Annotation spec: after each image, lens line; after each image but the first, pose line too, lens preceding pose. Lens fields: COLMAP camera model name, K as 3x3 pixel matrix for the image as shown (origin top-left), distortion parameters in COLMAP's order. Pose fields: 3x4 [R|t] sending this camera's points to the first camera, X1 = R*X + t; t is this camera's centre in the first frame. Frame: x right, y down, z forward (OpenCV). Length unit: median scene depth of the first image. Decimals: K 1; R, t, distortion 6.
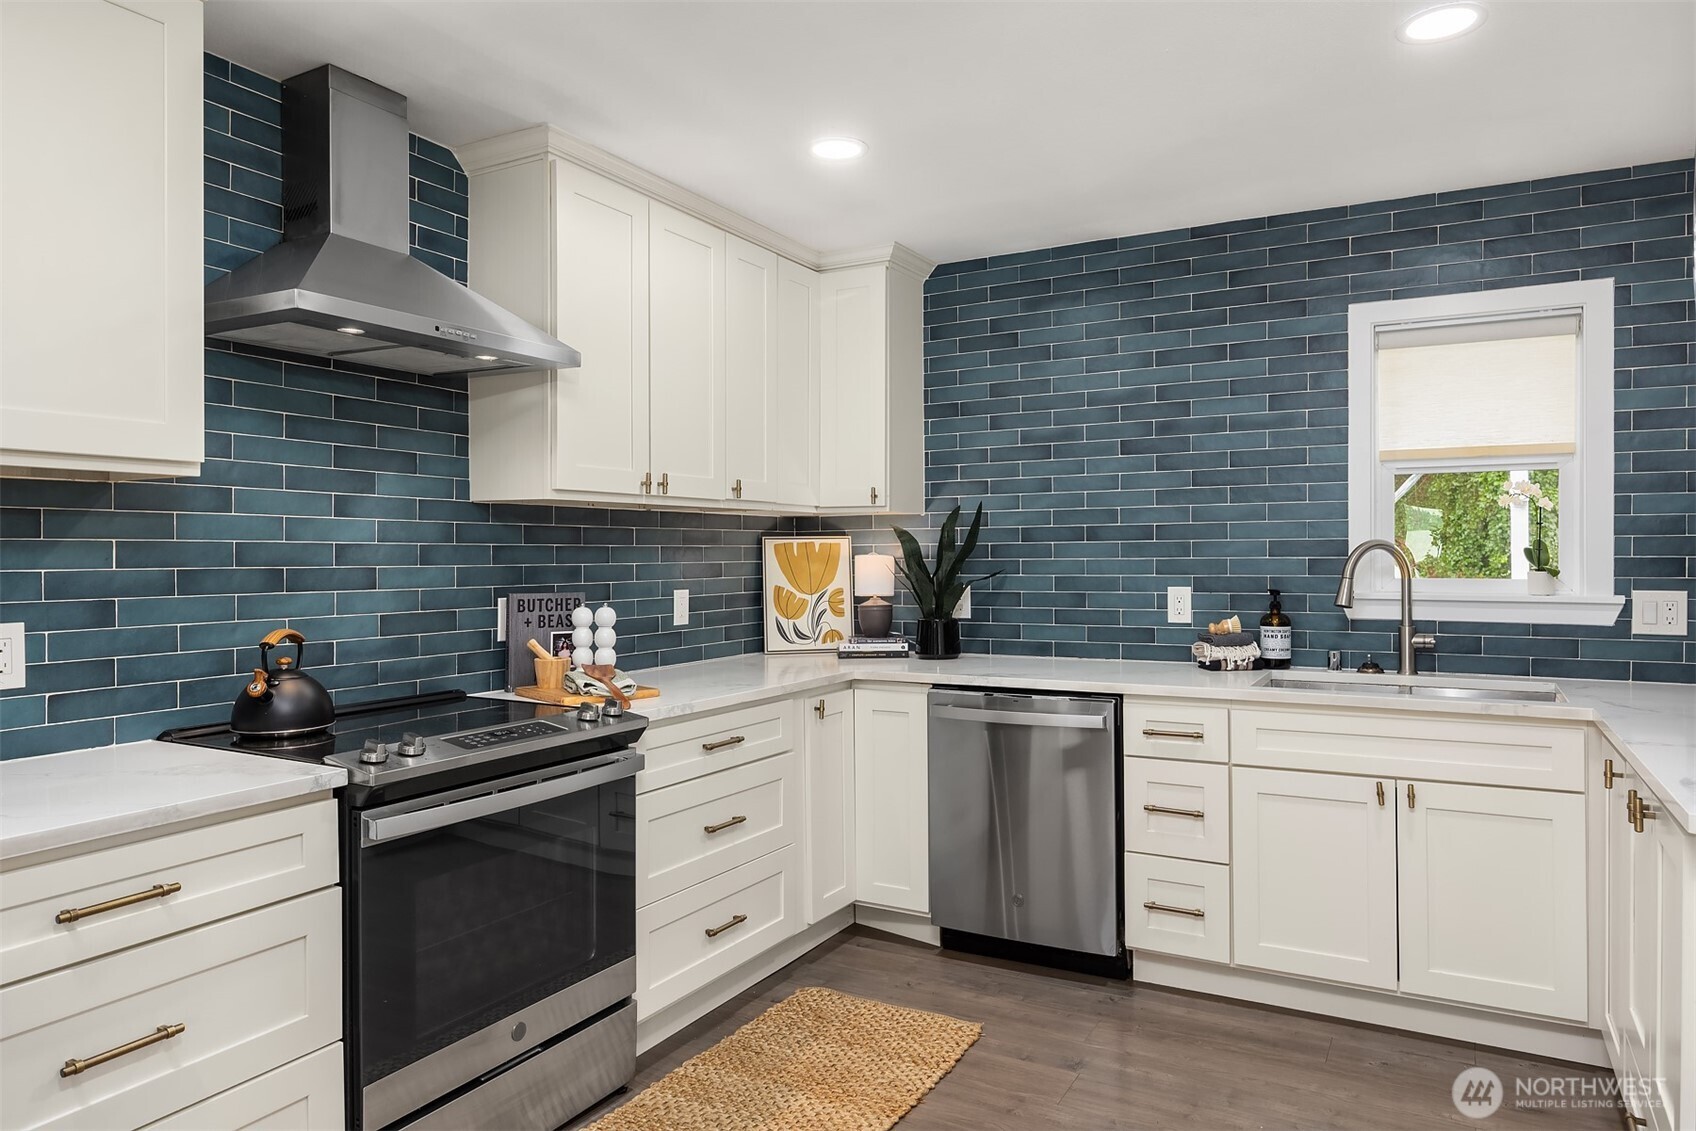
lens RADIAL K [[1066.1, 0, 855.7], [0, 1066.1, 561.6], [0, 0, 1]] dist [0.000293, -0.000857]
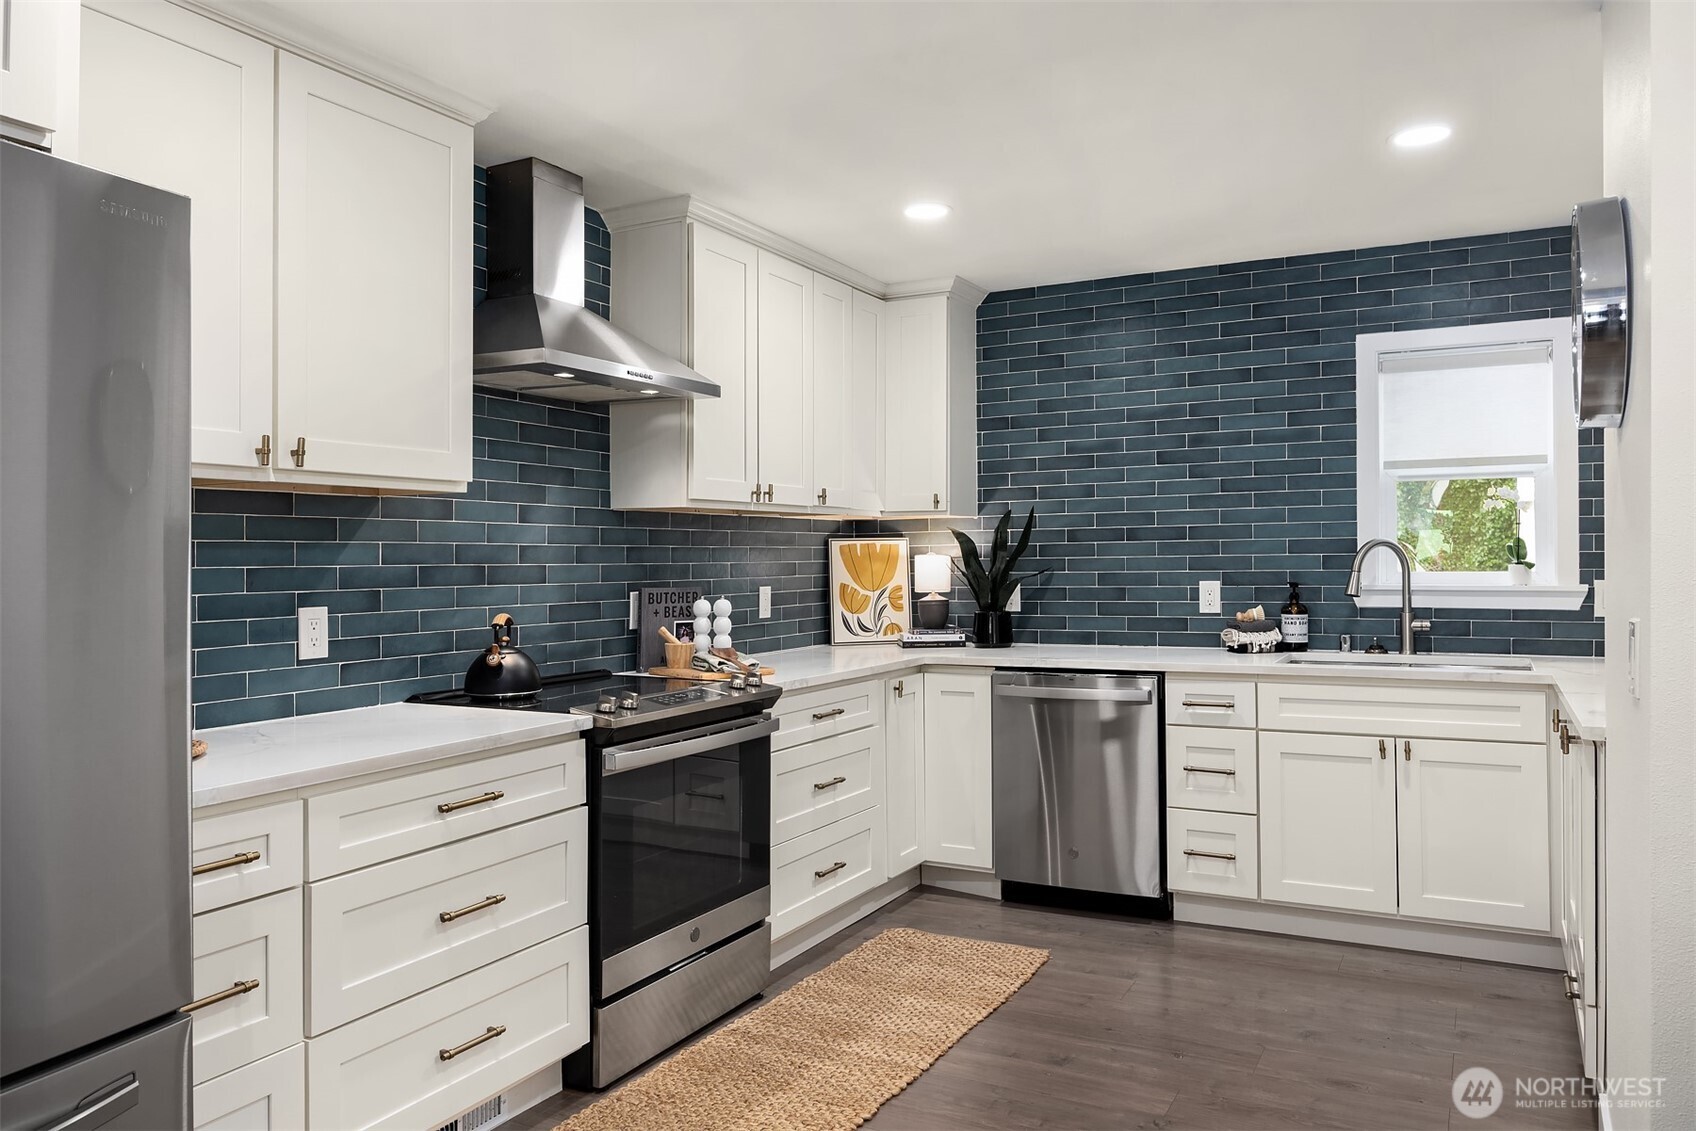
lens RADIAL K [[1169.1, 0, 848.0], [0, 1169.1, 565.5], [0, 0, 1]] dist [-0.002153, -0.001579]
pose [[0.999904, -0.004695, 0.013050, -0.109131], [0.004712, 0.999988, -0.001260, 0.007700], [-0.013044, 0.001322, 0.999914, -0.266645]]
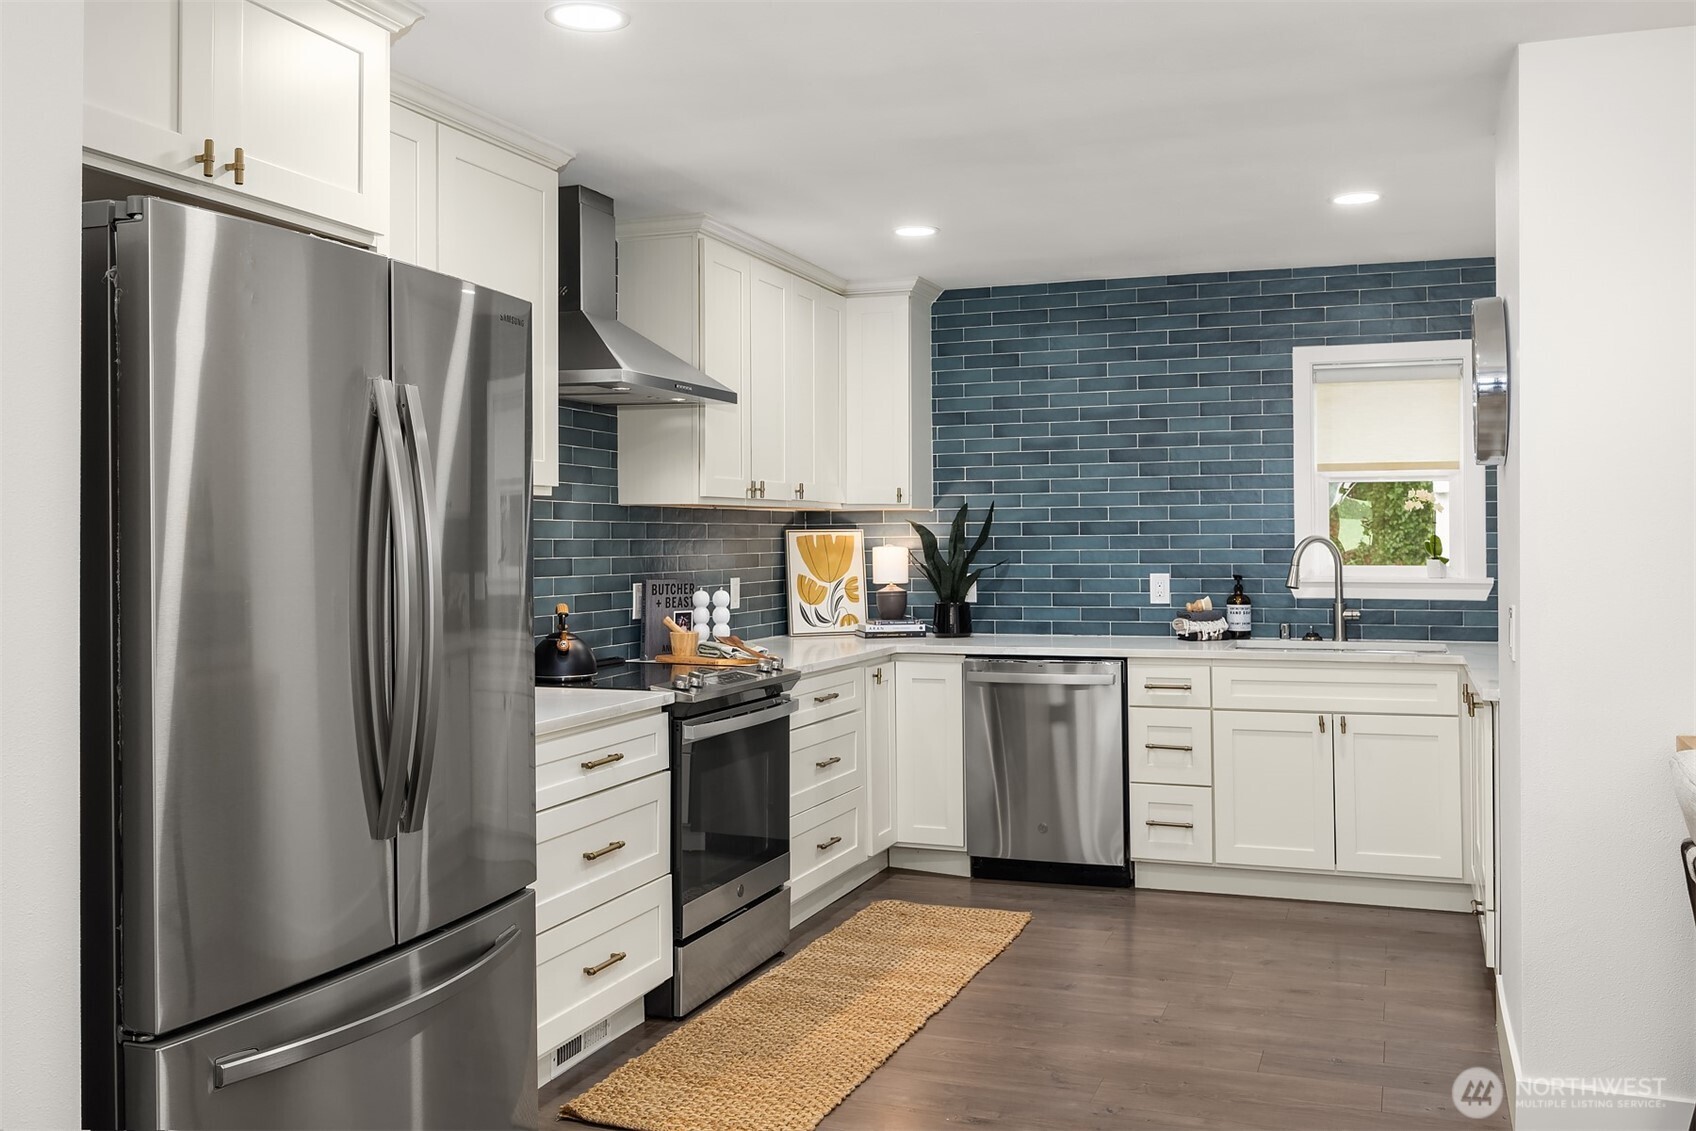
lens RADIAL K [[1452.6, 0, 807.7], [0, 1452.6, 517.3], [0, 0, 1]] dist [-0.007083, 0.000974]
pose [[0.992168, 0.001631, 0.124897, -0.330287], [0.001132, 0.999756, -0.022046, -0.004387], [-0.124903, 0.022014, 0.991925, -0.643636]]
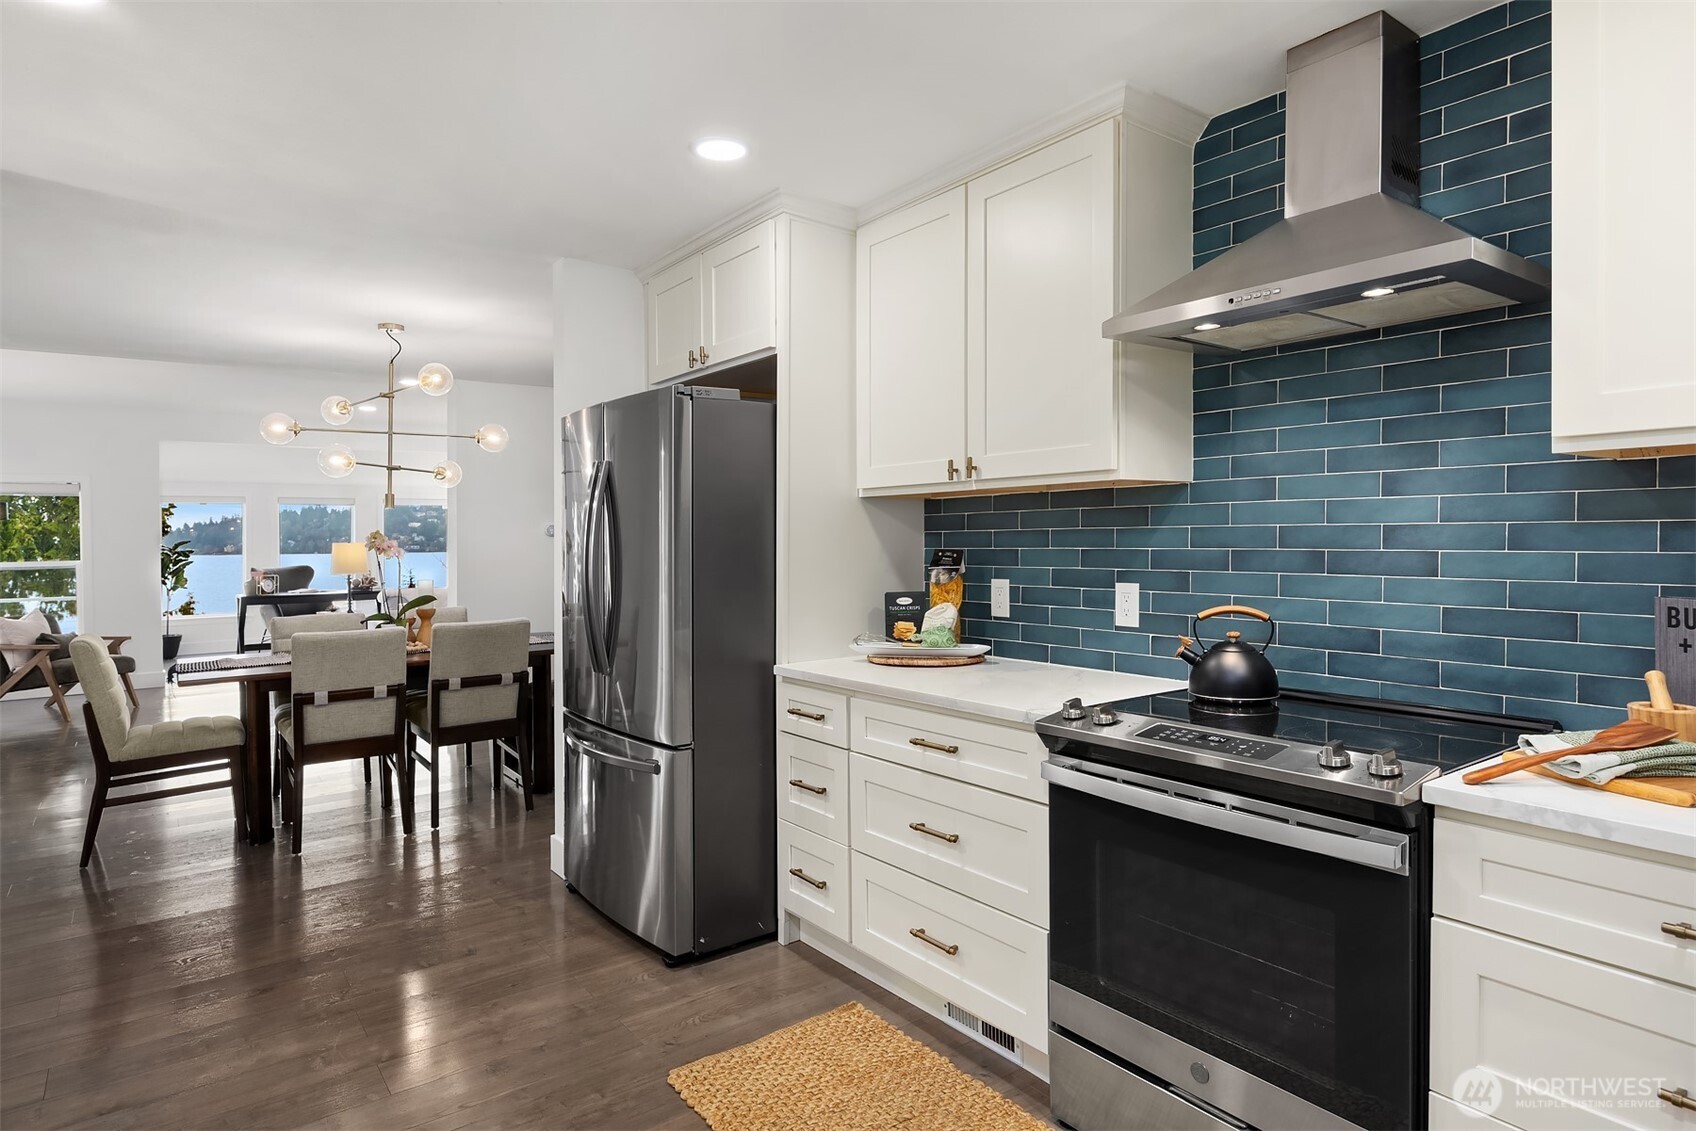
lens RADIAL K [[960.7, 0, 850.4], [0, 960.7, 532.8], [0, 0, 1]] dist [-0.000136, -0.000036]
pose [[-0.398618, 0.003446, -0.917110, 0.381977], [0.004208, 0.999989, 0.001928, -0.011243], [0.917107, -0.003091, -0.398629, 0.742026]]
